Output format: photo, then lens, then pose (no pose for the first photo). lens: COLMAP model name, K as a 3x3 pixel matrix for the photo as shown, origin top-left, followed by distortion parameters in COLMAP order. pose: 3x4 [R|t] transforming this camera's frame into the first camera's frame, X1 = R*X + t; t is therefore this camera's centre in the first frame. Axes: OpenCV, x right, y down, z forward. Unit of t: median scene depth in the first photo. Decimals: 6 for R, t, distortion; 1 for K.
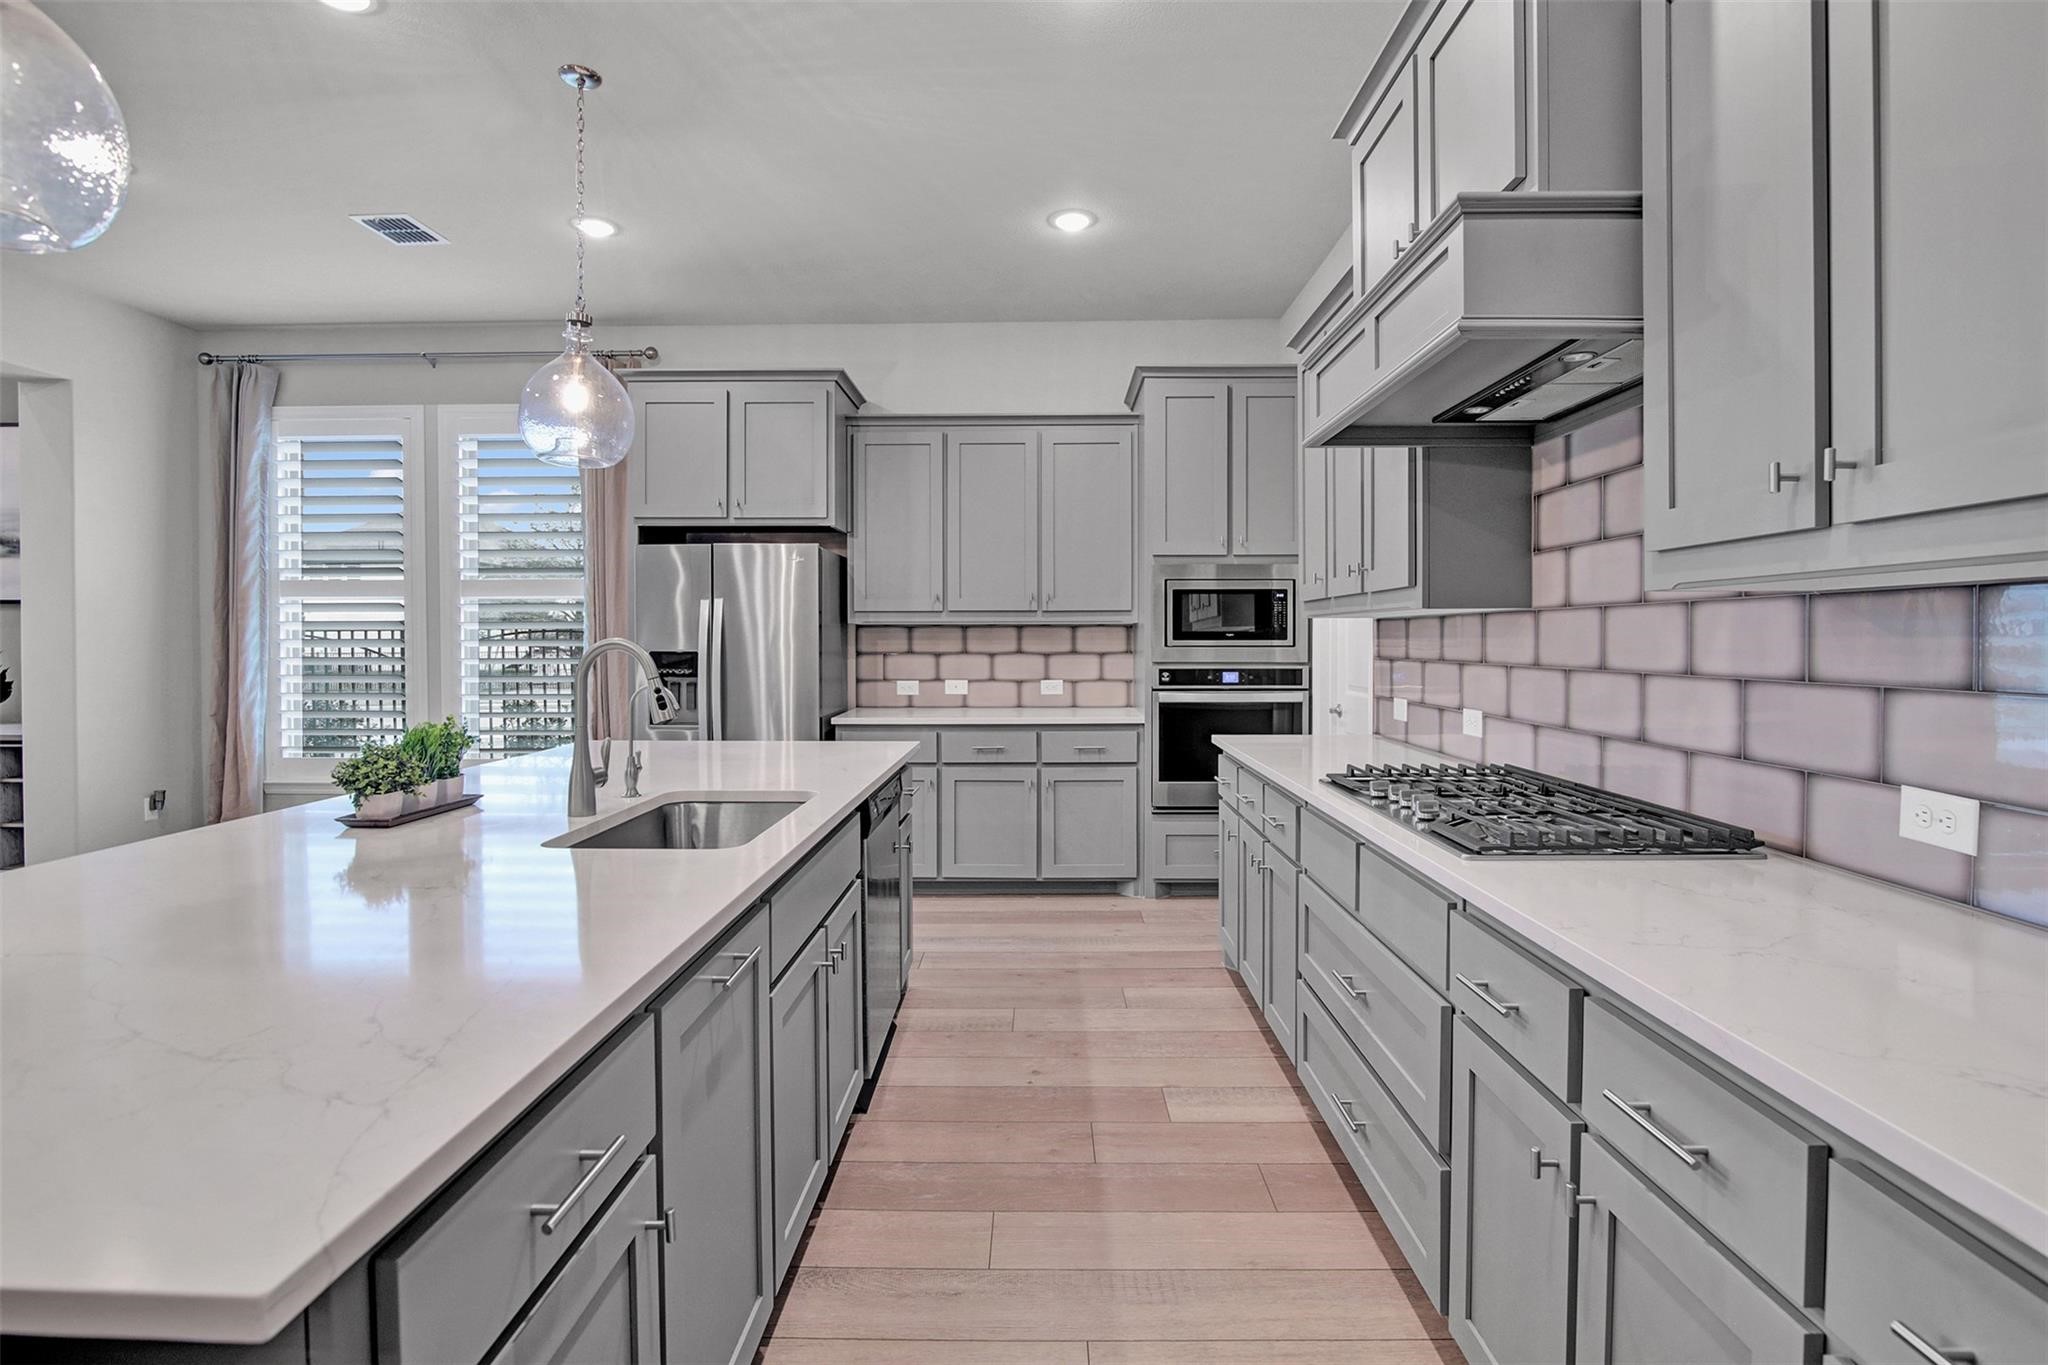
lens RADIAL K [[965.4, 0, 1037.6], [0, 965.4, 662.8], [0, 0, 1]] dist [-0.019398, 0.000114]
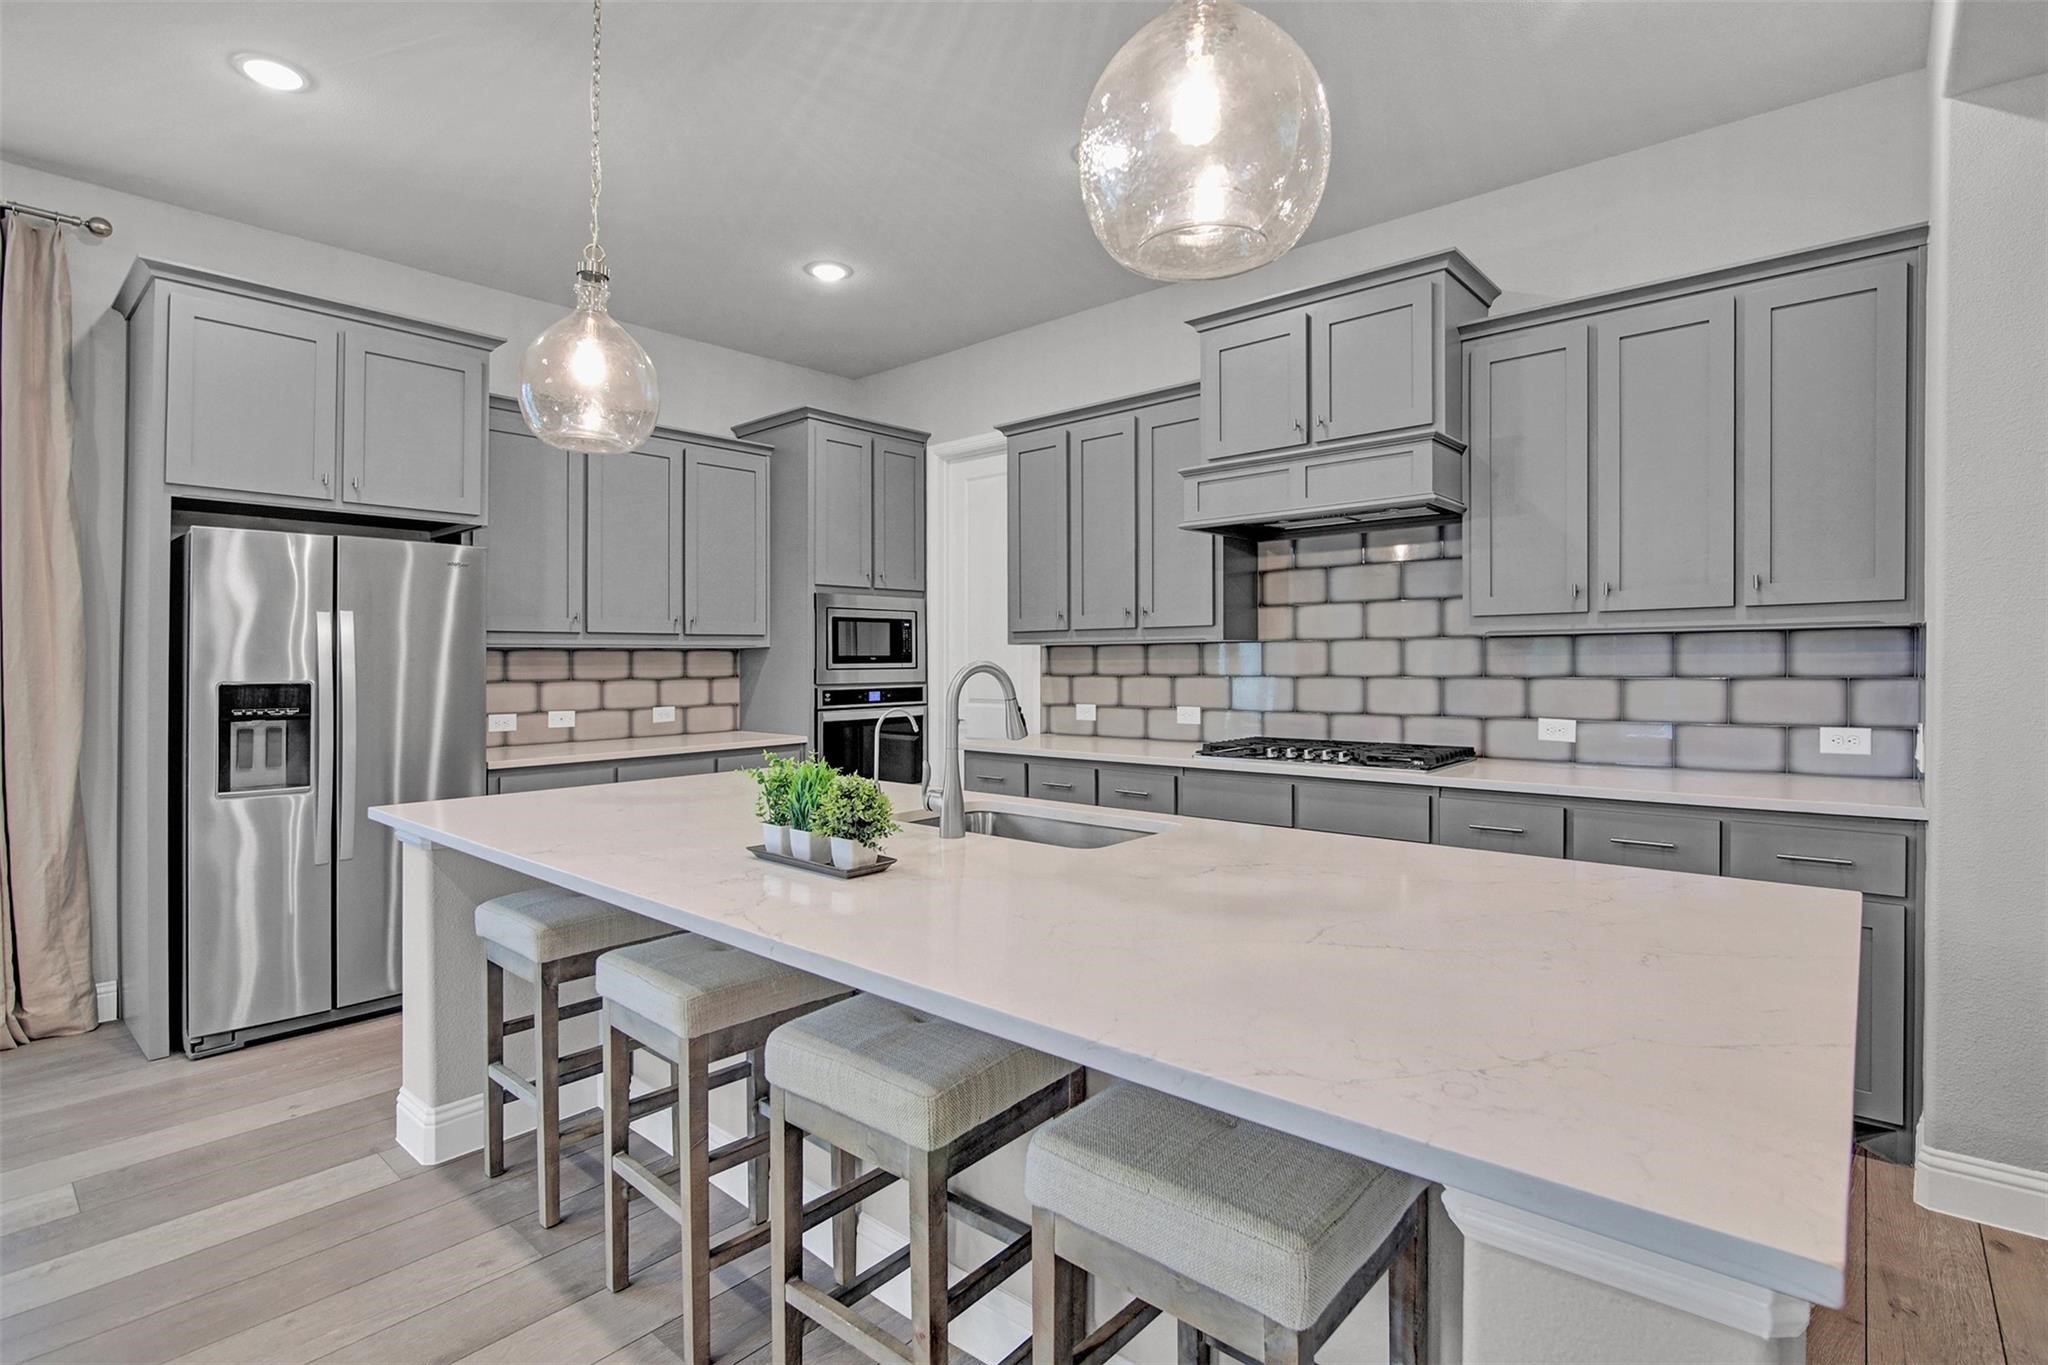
lens RADIAL K [[965.4, 0, 1034.8], [0, 965.4, 663.7], [0, 0, 1]] dist [-0.019398, 0.000114]
pose [[0.646894, -0.005994, 0.762556, -0.553878], [0.025900, 0.999565, -0.014115, -0.001974], [-0.762140, 0.028881, 0.646768, 0.128421]]
